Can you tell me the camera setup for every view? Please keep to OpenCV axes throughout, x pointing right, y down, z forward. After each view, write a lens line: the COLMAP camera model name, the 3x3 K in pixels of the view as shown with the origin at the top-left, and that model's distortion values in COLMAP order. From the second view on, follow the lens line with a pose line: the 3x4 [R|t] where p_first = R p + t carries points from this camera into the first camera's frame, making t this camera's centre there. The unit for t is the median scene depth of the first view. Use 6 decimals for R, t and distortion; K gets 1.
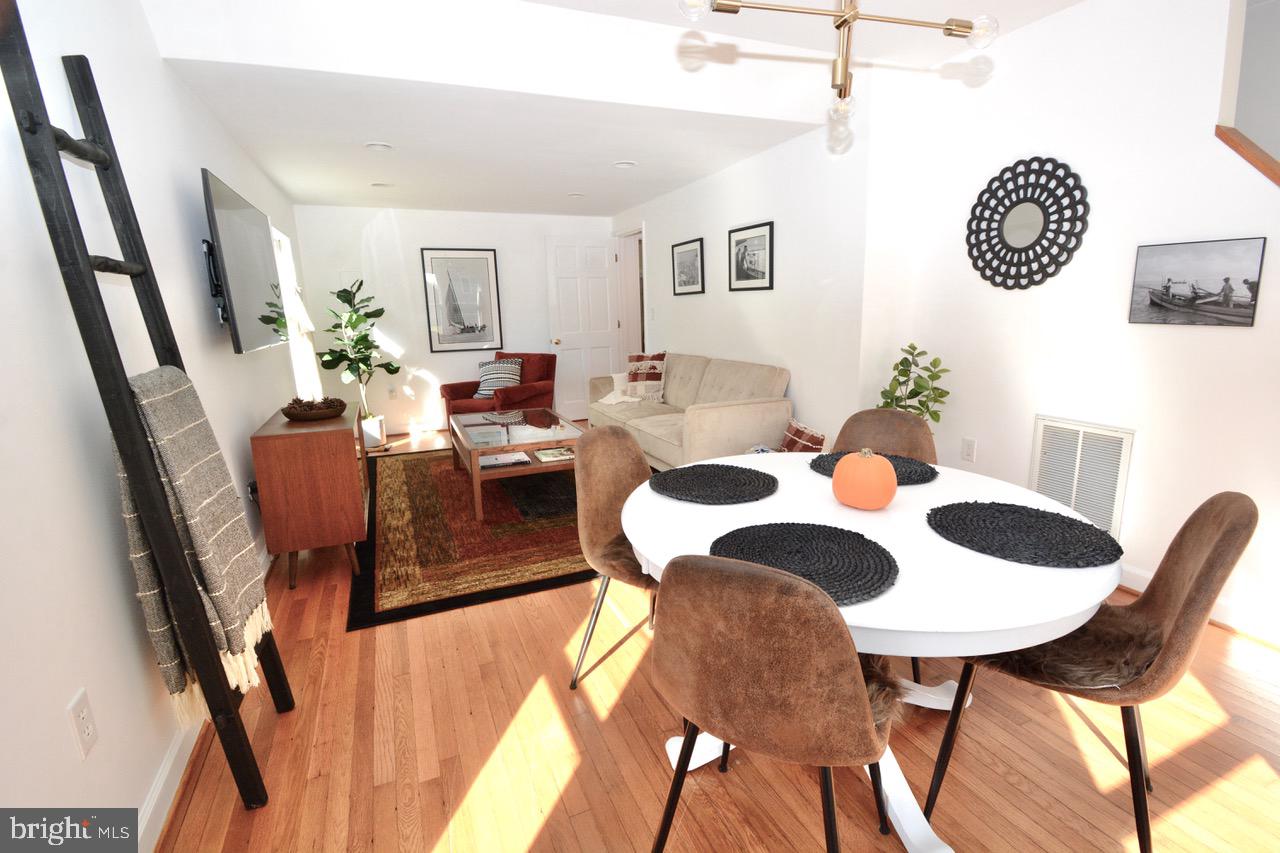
lens RADIAL K [[571.9, 0, 638.5], [0, 571.9, 425.1], [0, 0, 1]] dist [0.023392, -0.029093]
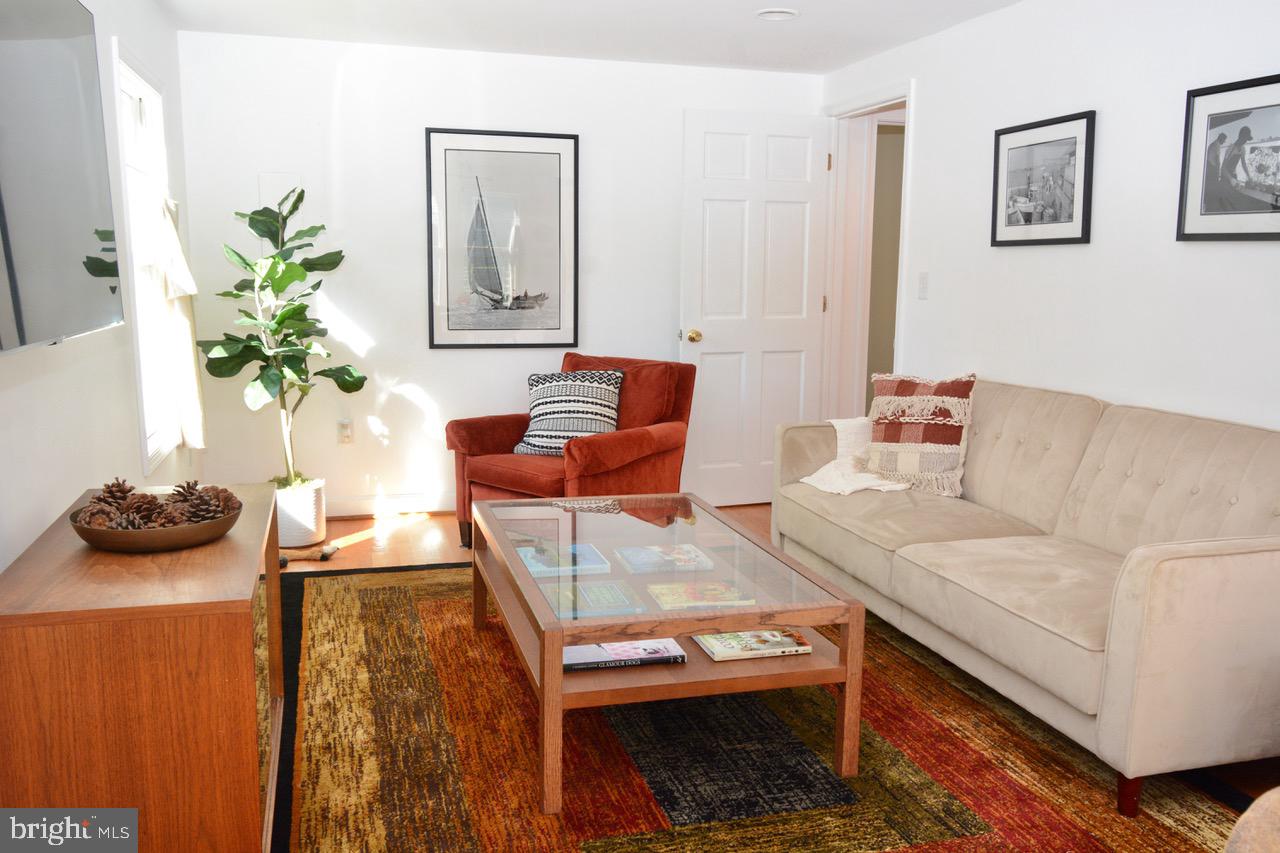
lens RADIAL K [[1022.8, 0, 640.0], [0, 1022.8, 426.5], [0, 0, 1]] dist [-0.000990, -0.004223]
pose [[0.992119, 0.056281, -0.111949, -0.106672], [-0.061333, 0.997225, -0.042205, -0.042862], [0.109263, 0.048739, 0.992817, 0.216570]]
